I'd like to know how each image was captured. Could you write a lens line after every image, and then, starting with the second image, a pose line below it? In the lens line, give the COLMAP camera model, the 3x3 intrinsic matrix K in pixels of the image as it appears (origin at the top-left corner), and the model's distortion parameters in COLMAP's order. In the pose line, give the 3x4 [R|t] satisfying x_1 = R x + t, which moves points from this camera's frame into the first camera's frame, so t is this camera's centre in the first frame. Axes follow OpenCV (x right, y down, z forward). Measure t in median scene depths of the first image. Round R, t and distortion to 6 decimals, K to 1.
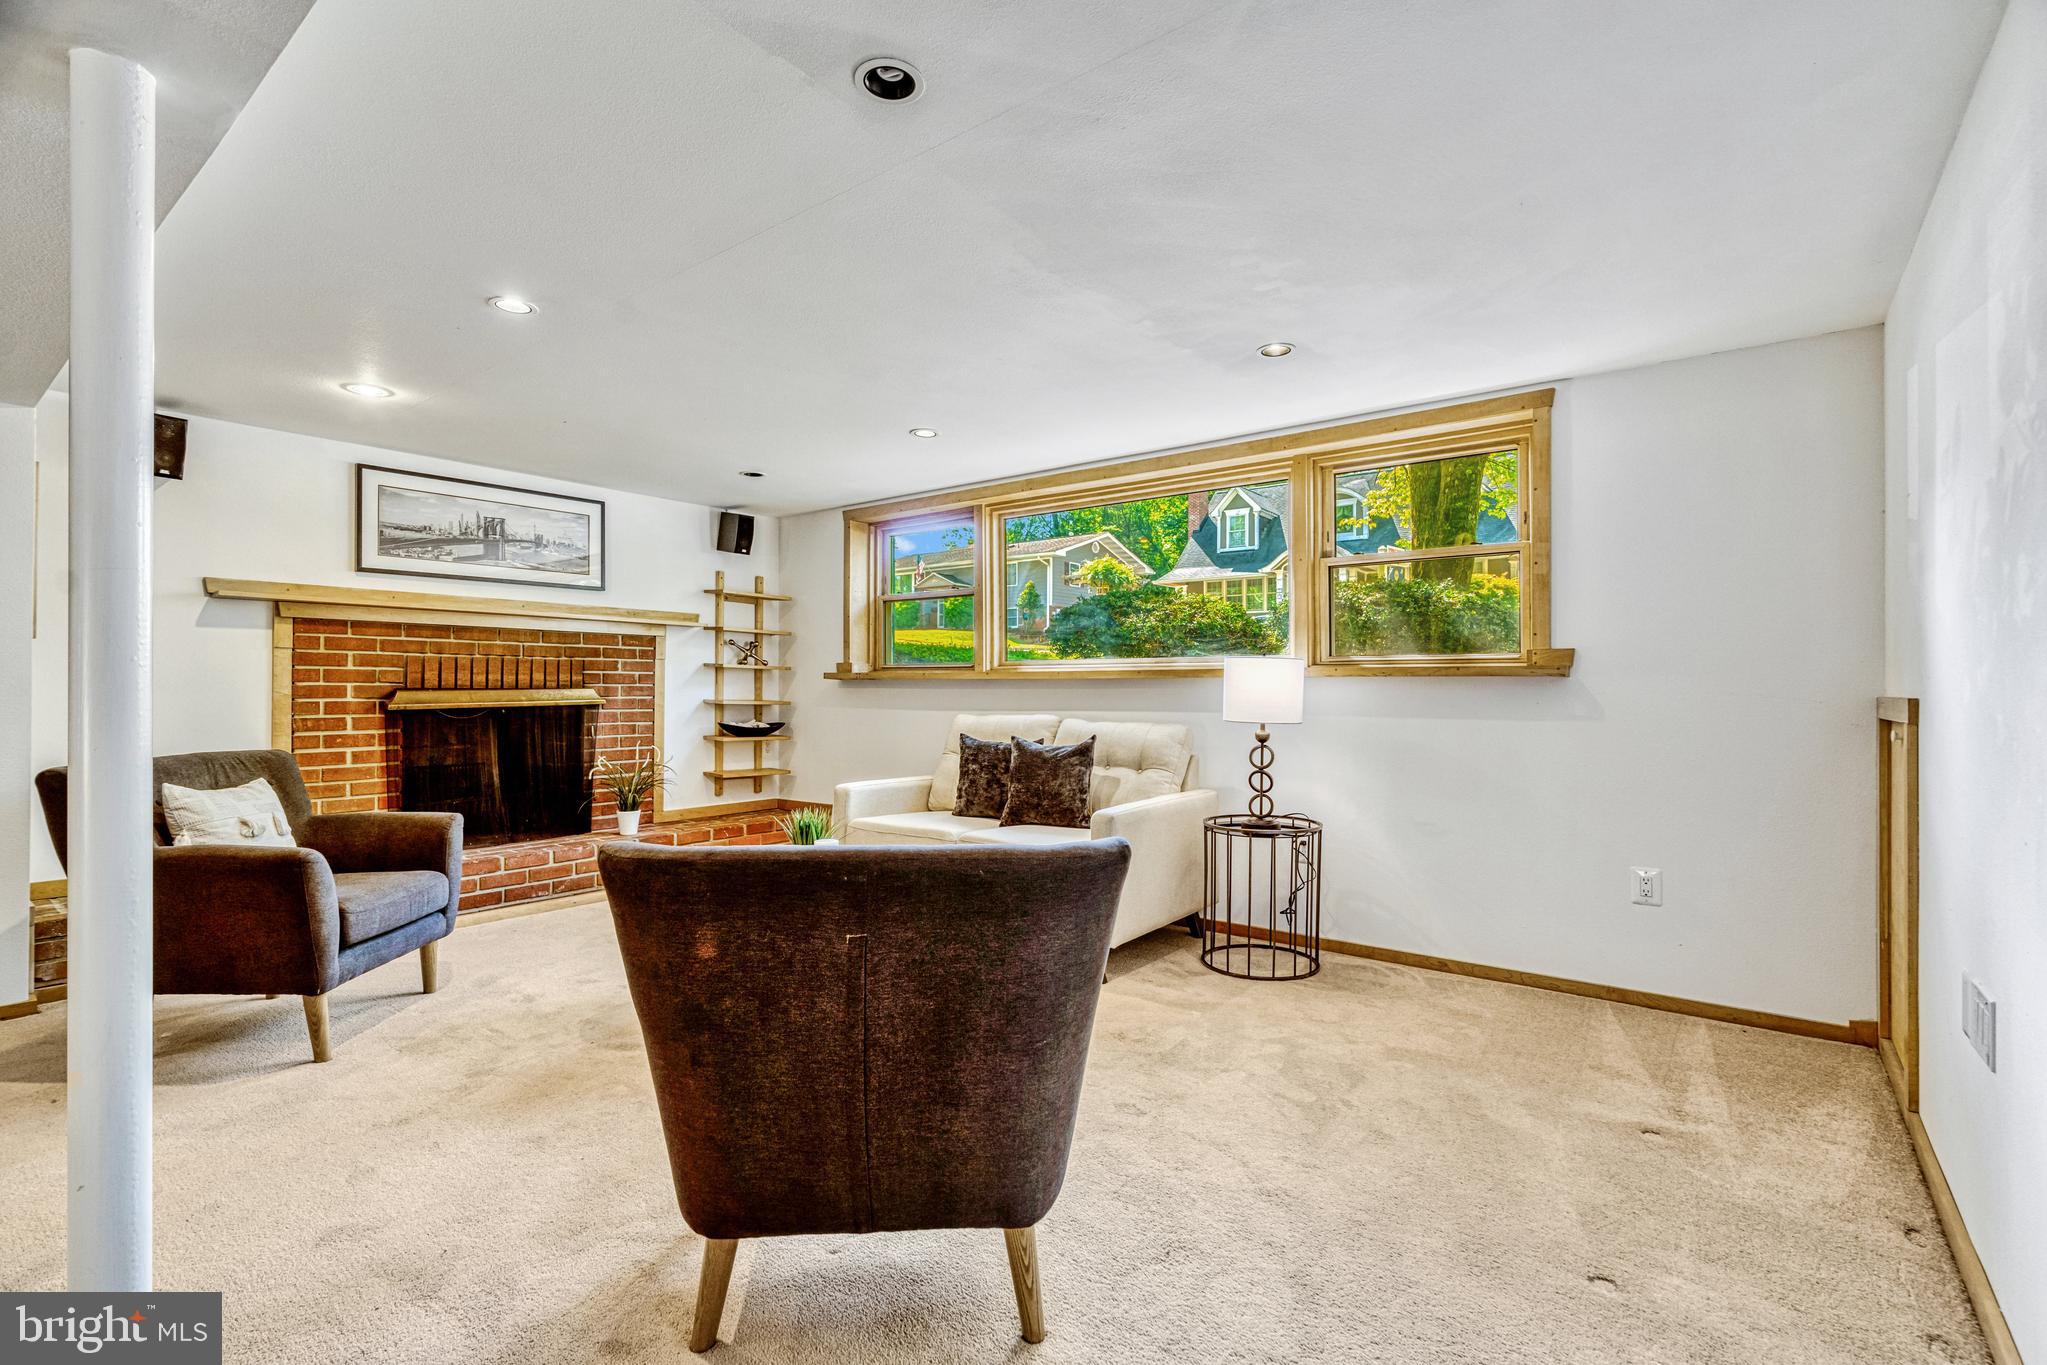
lens RADIAL K [[931.5, 0, 1030.7], [0, 931.5, 685.0], [0, 0, 1]] dist [-0.004018, 0.000093]
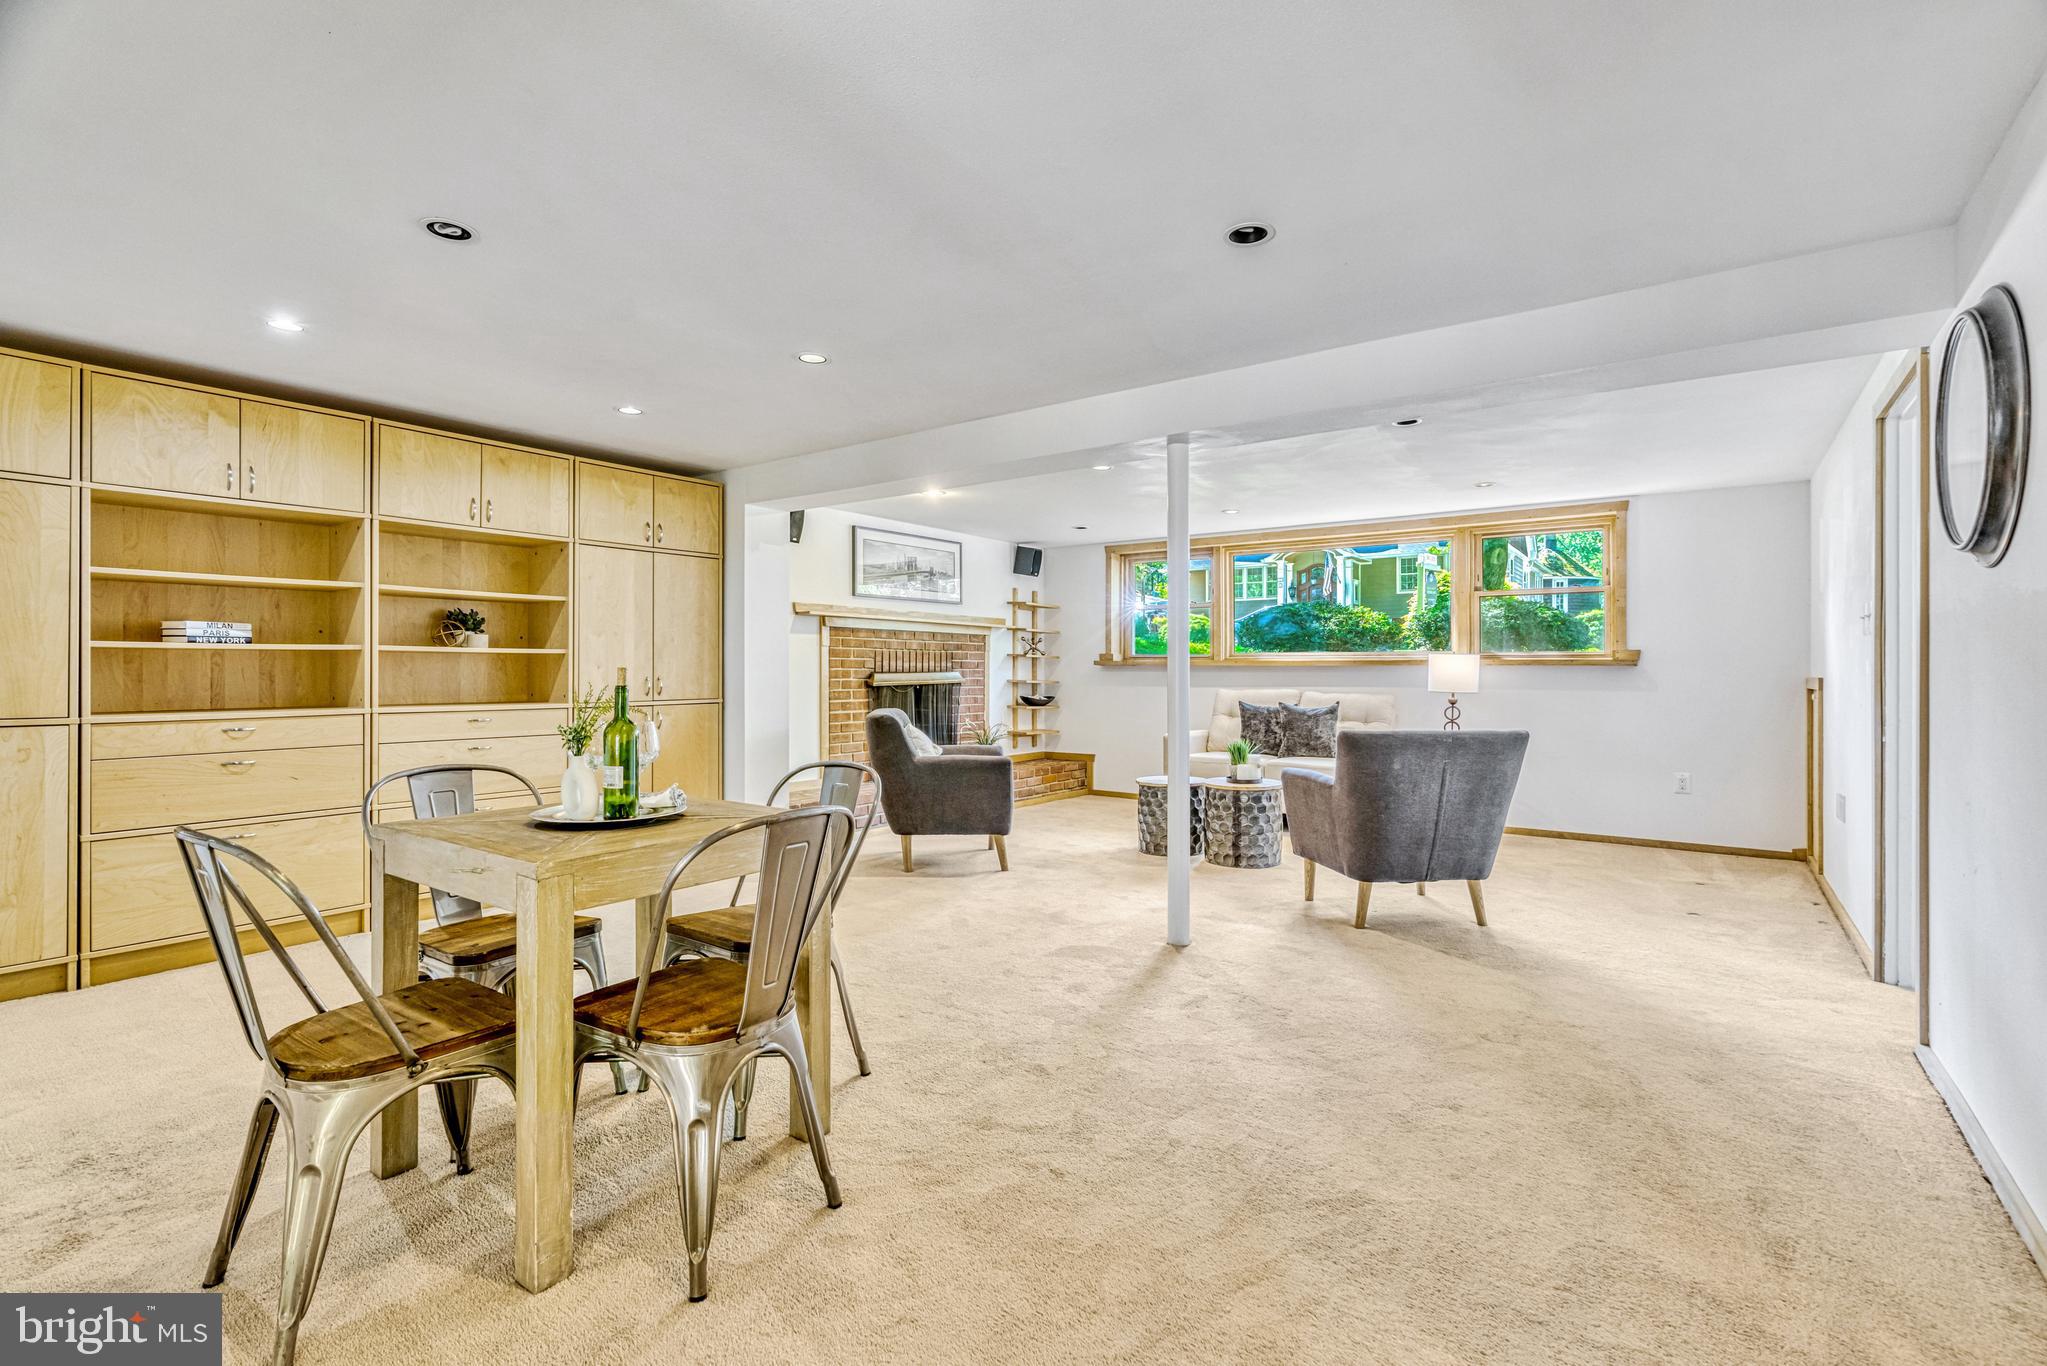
lens RADIAL K [[931.5, 0, 1037.3], [0, 931.5, 669.2], [0, 0, 1]] dist [-0.004018, 0.000093]
pose [[0.999321, 0.000575, 0.036845, -0.456740], [-0.000646, 0.999998, 0.001912, -0.003827], [-0.036844, -0.001934, 0.999319, -0.525961]]
